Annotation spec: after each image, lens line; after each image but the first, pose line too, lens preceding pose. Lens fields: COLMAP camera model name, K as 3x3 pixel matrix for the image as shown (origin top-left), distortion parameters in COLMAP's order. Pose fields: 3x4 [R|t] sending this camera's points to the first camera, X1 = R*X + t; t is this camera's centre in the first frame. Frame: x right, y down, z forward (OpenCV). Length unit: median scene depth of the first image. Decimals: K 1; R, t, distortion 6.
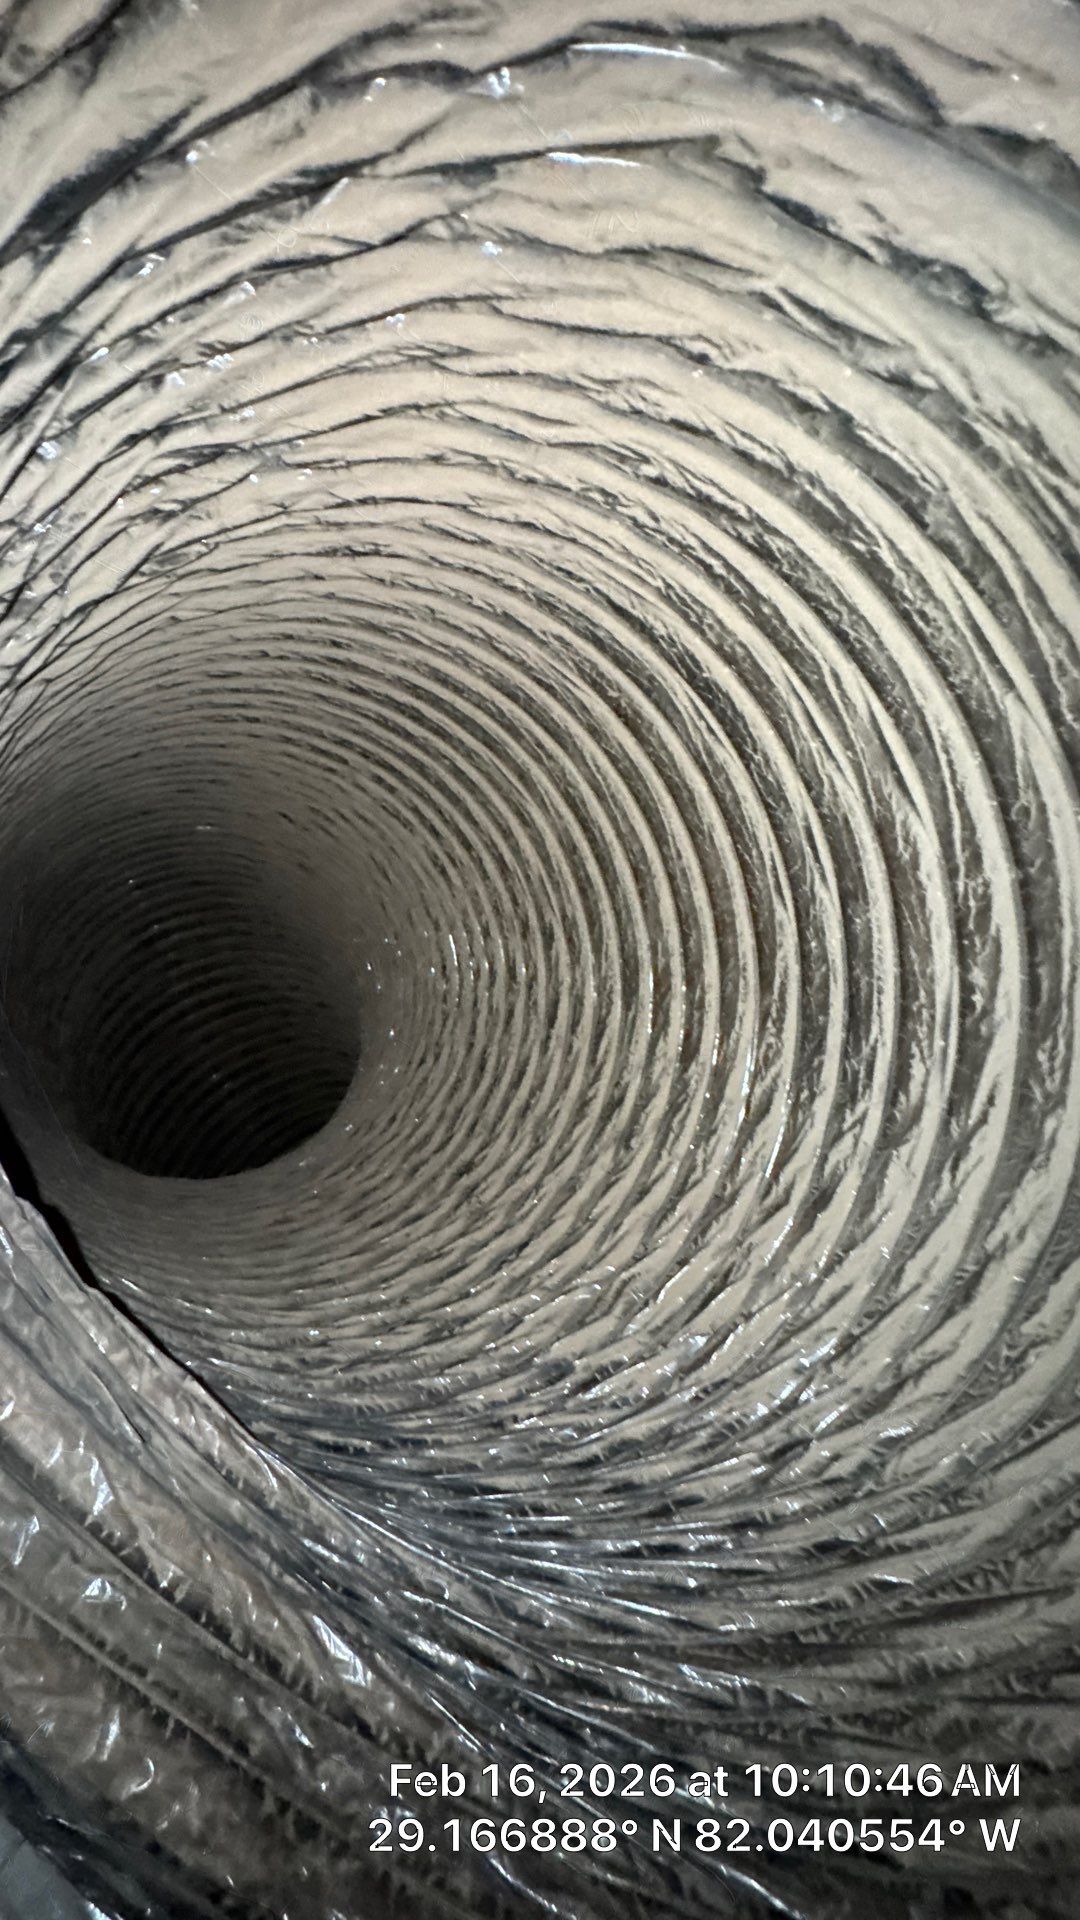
lens RADIAL K [[764.9, 0, 548.3], [0, 764.9, 957.6], [0, 0, 1]] dist [-0.007632, 0.000684]
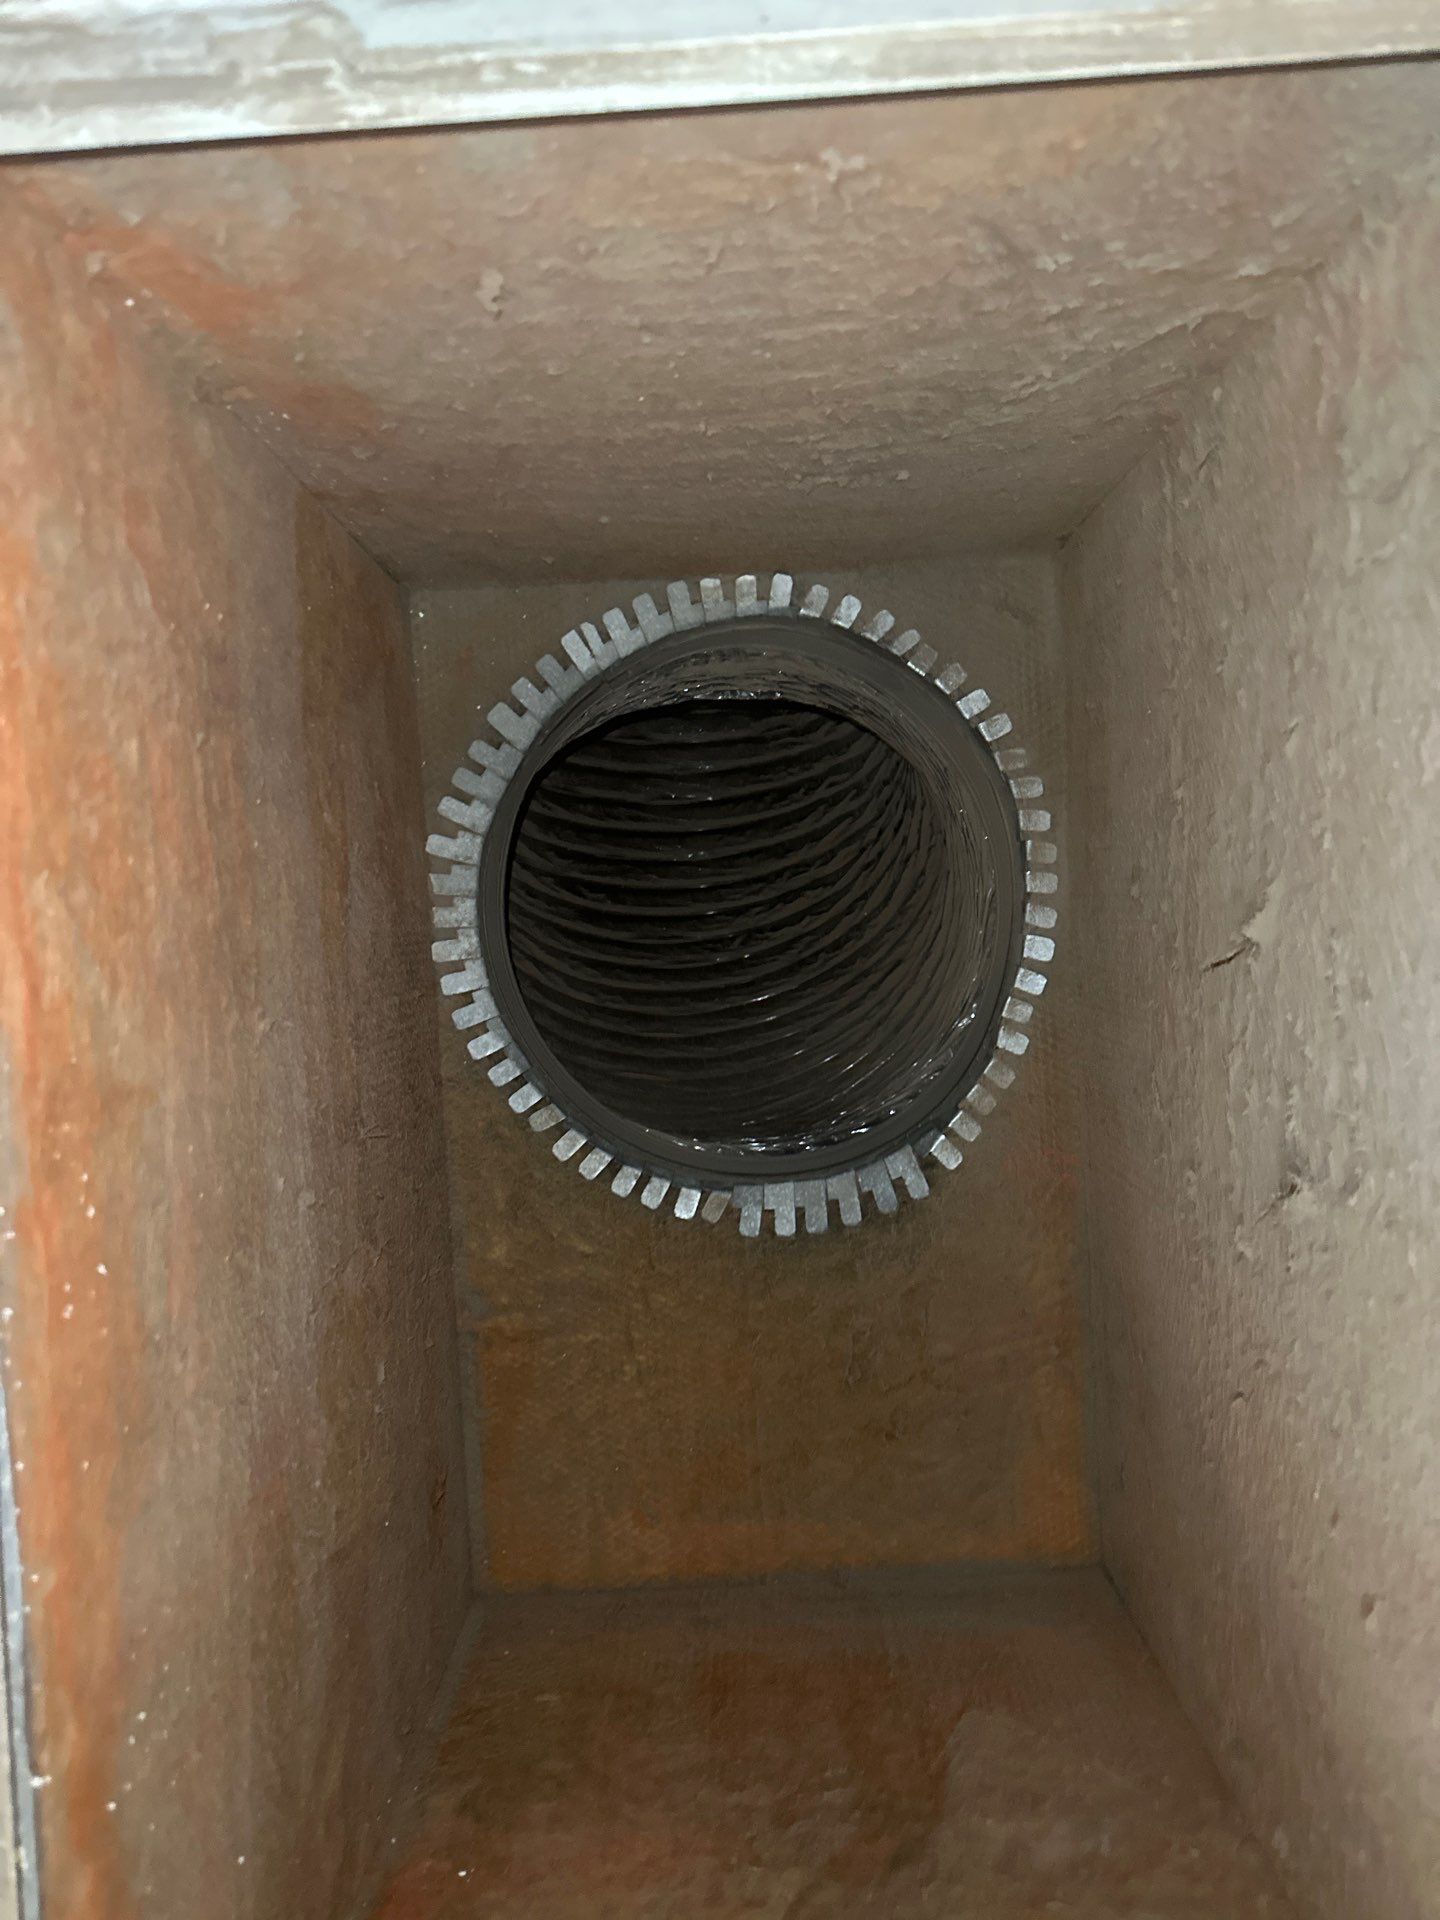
lens RADIAL K [[1339.3, 0, 715.8], [0, 1339.3, 958.1], [0, 0, 1]] dist [0.071042, -0.108160]
pose [[-0.586939, 0.485889, 0.647622, -2.359169], [-0.739825, 0.003052, -0.672792, 2.727469], [-0.328879, -0.874015, 0.357681, -1.213759]]
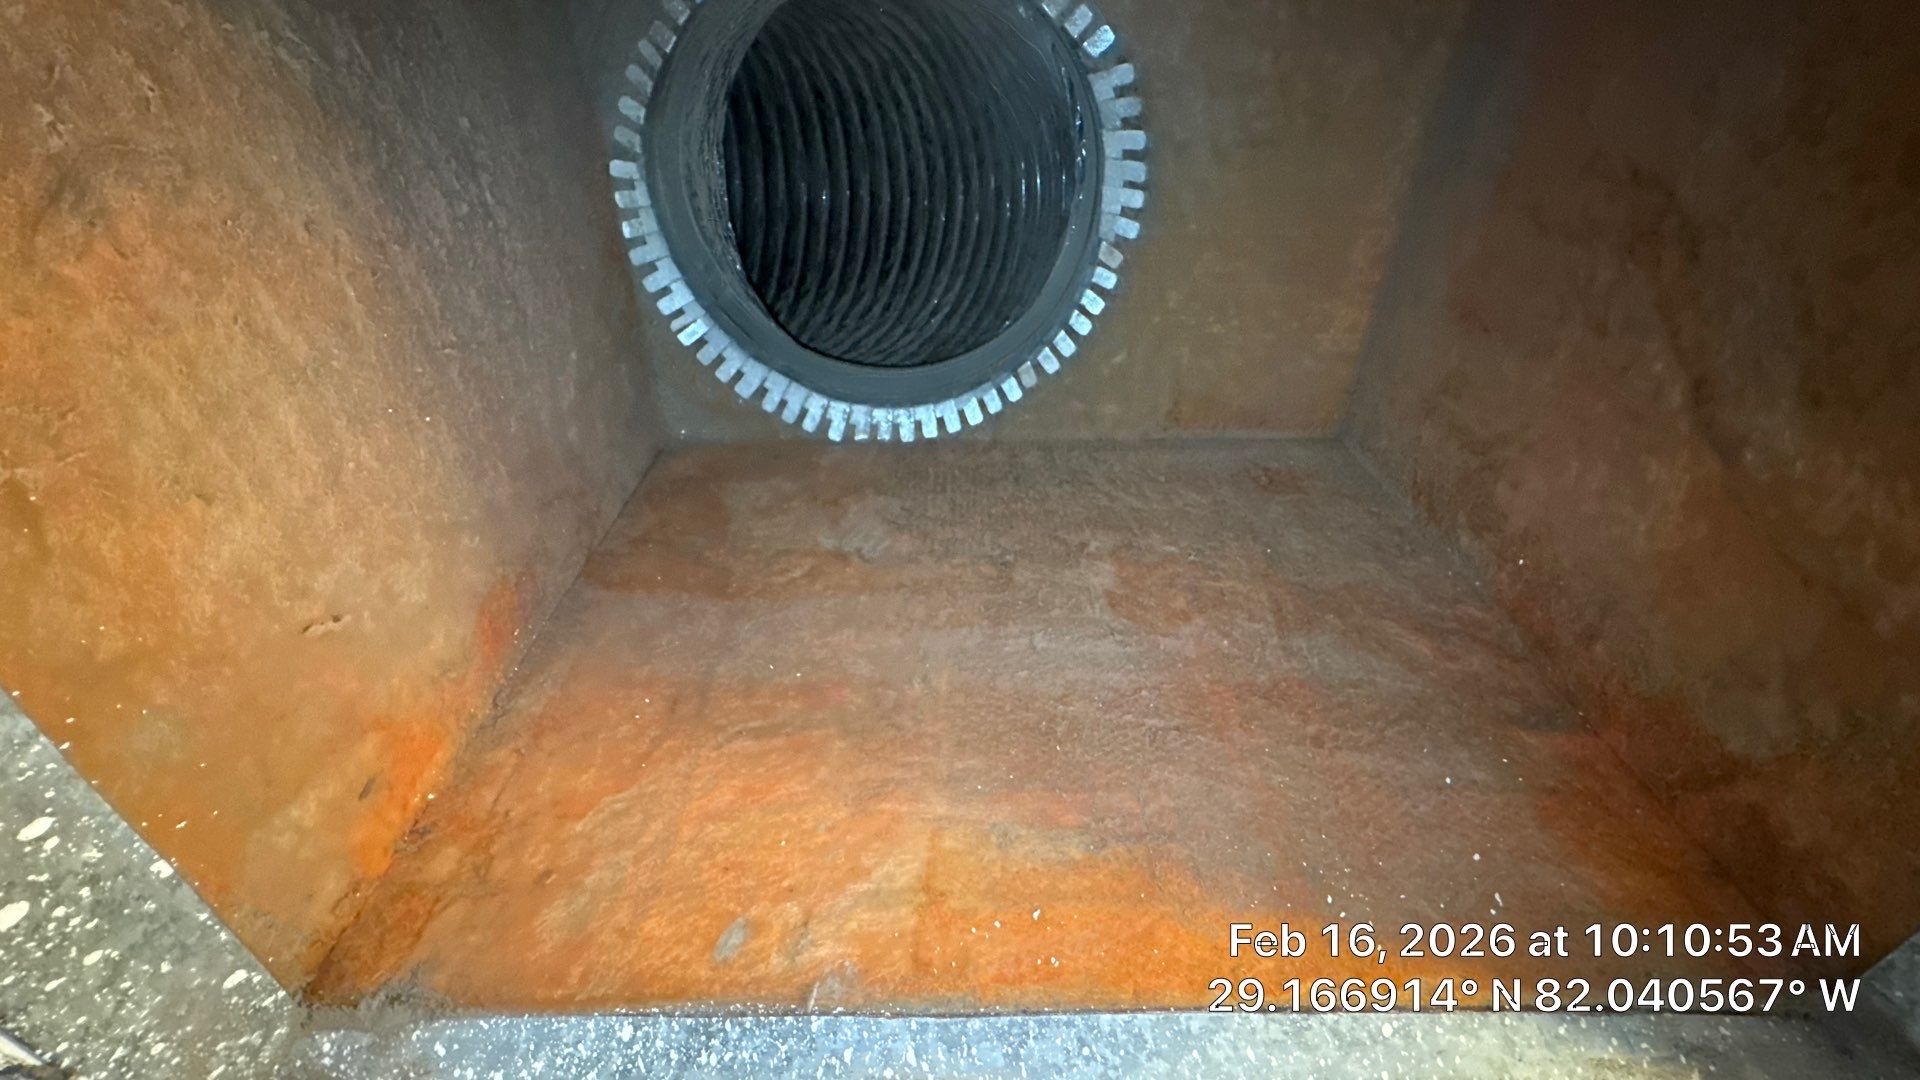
lens RADIAL K [[764.9, 0, 958.1], [0, 764.9, 539.0], [0, 0, 1]] dist [-0.007632, 0.000684]
pose [[0.461643, 0.159110, 0.872680, -2.154751], [-0.062729, 0.987175, -0.146802, 1.886033], [-0.884845, 0.013028, 0.465703, -1.254589]]
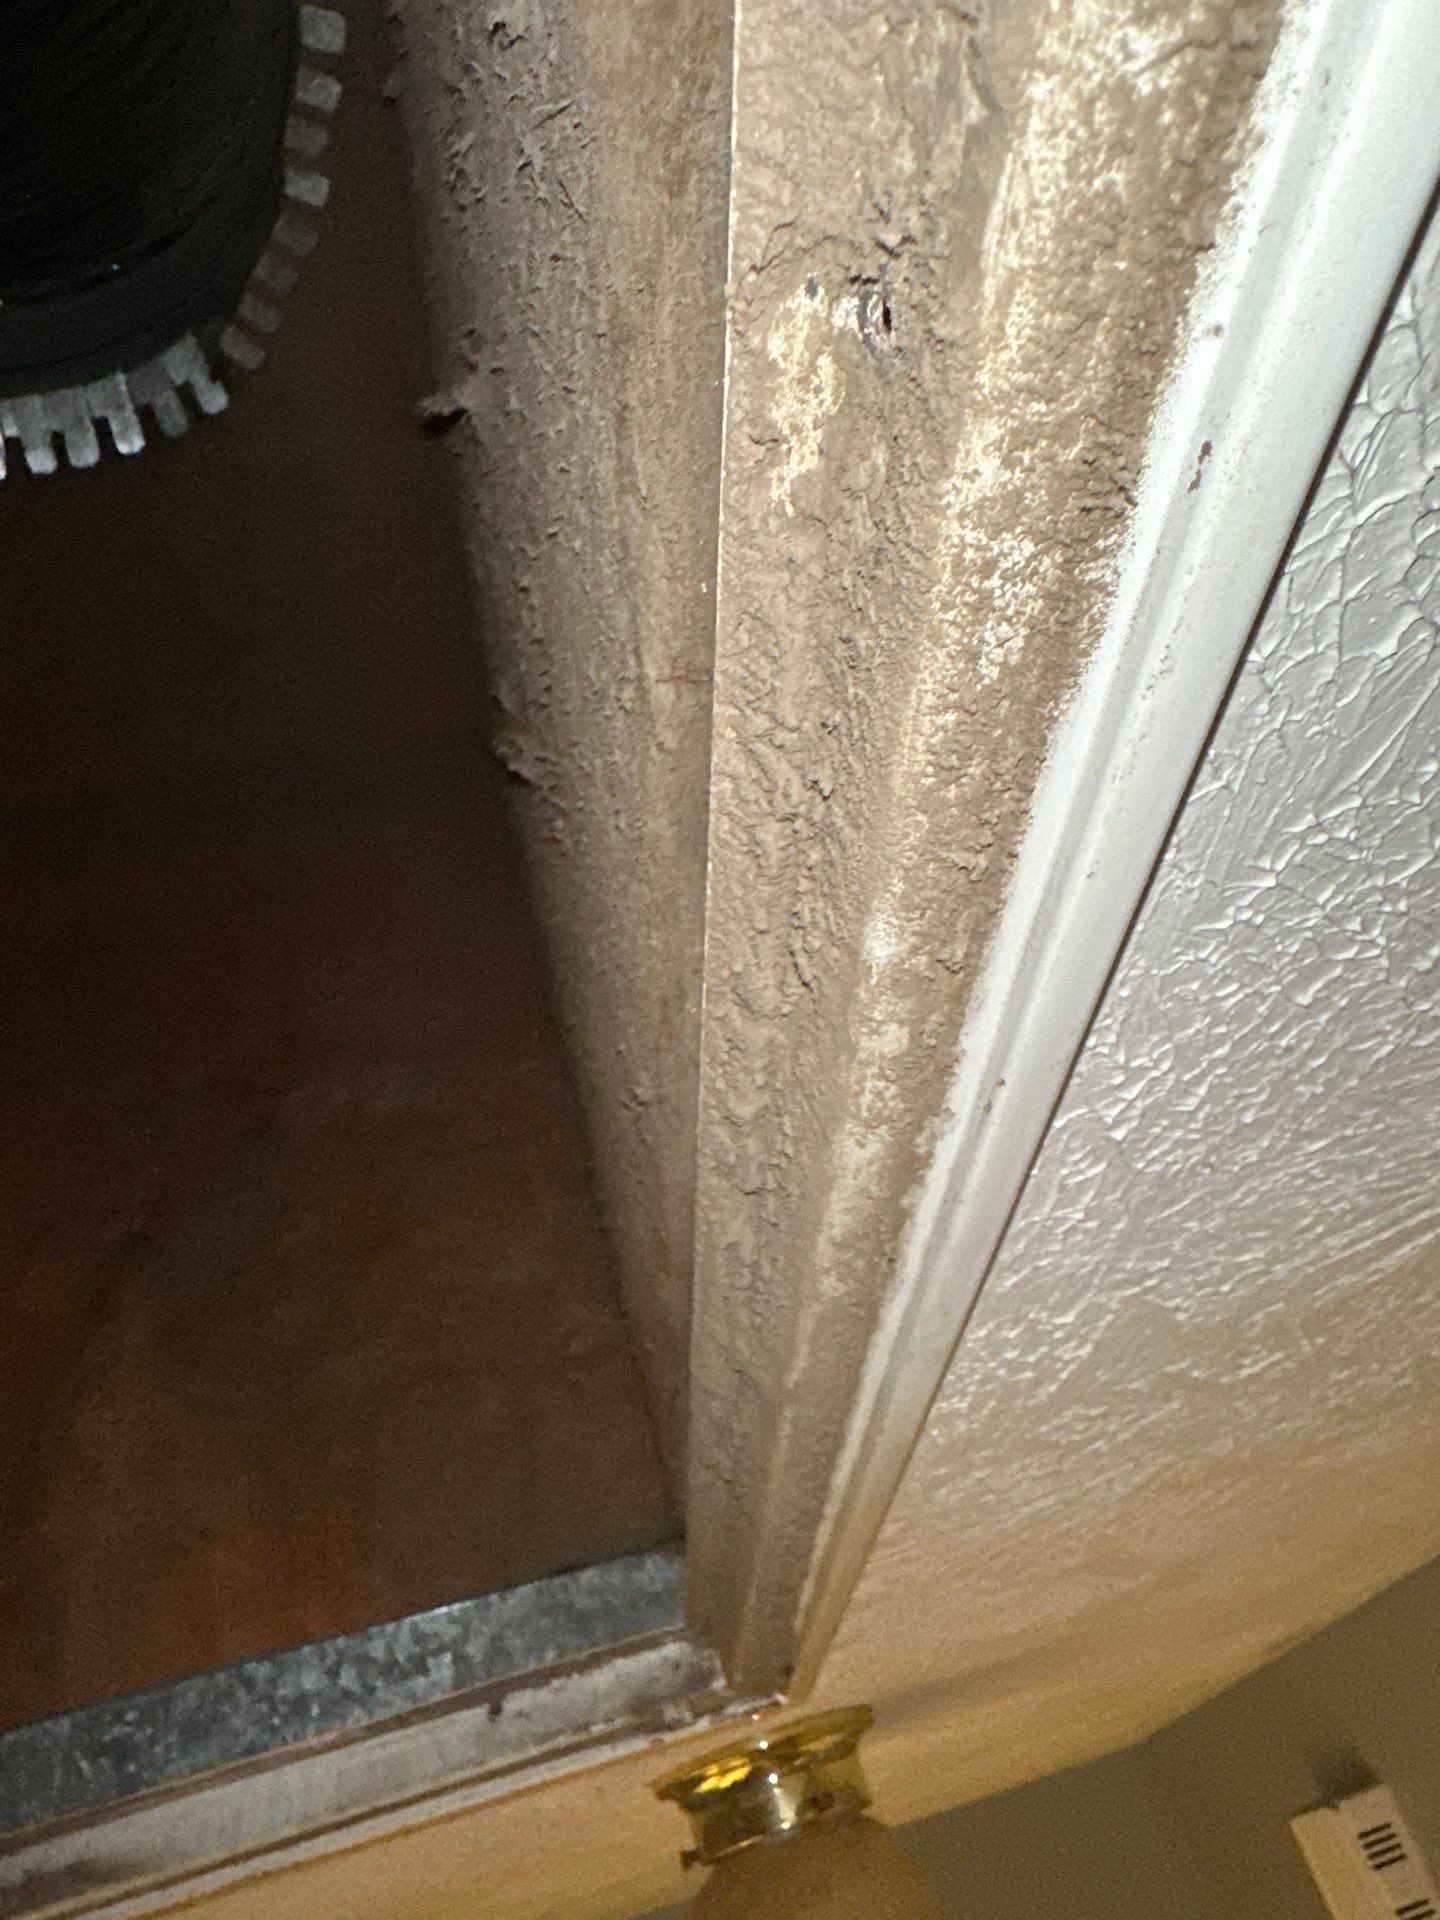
lens RADIAL K [[1339.3, 0, 704.6], [0, 1339.3, 962.3], [0, 0, 1]] dist [0.071042, -0.108160]
pose [[-0.766346, -0.064257, 0.639206, -2.585695], [-0.527875, 0.630063, -0.569533, 1.852254], [-0.366144, -0.773881, -0.516766, -0.606491]]
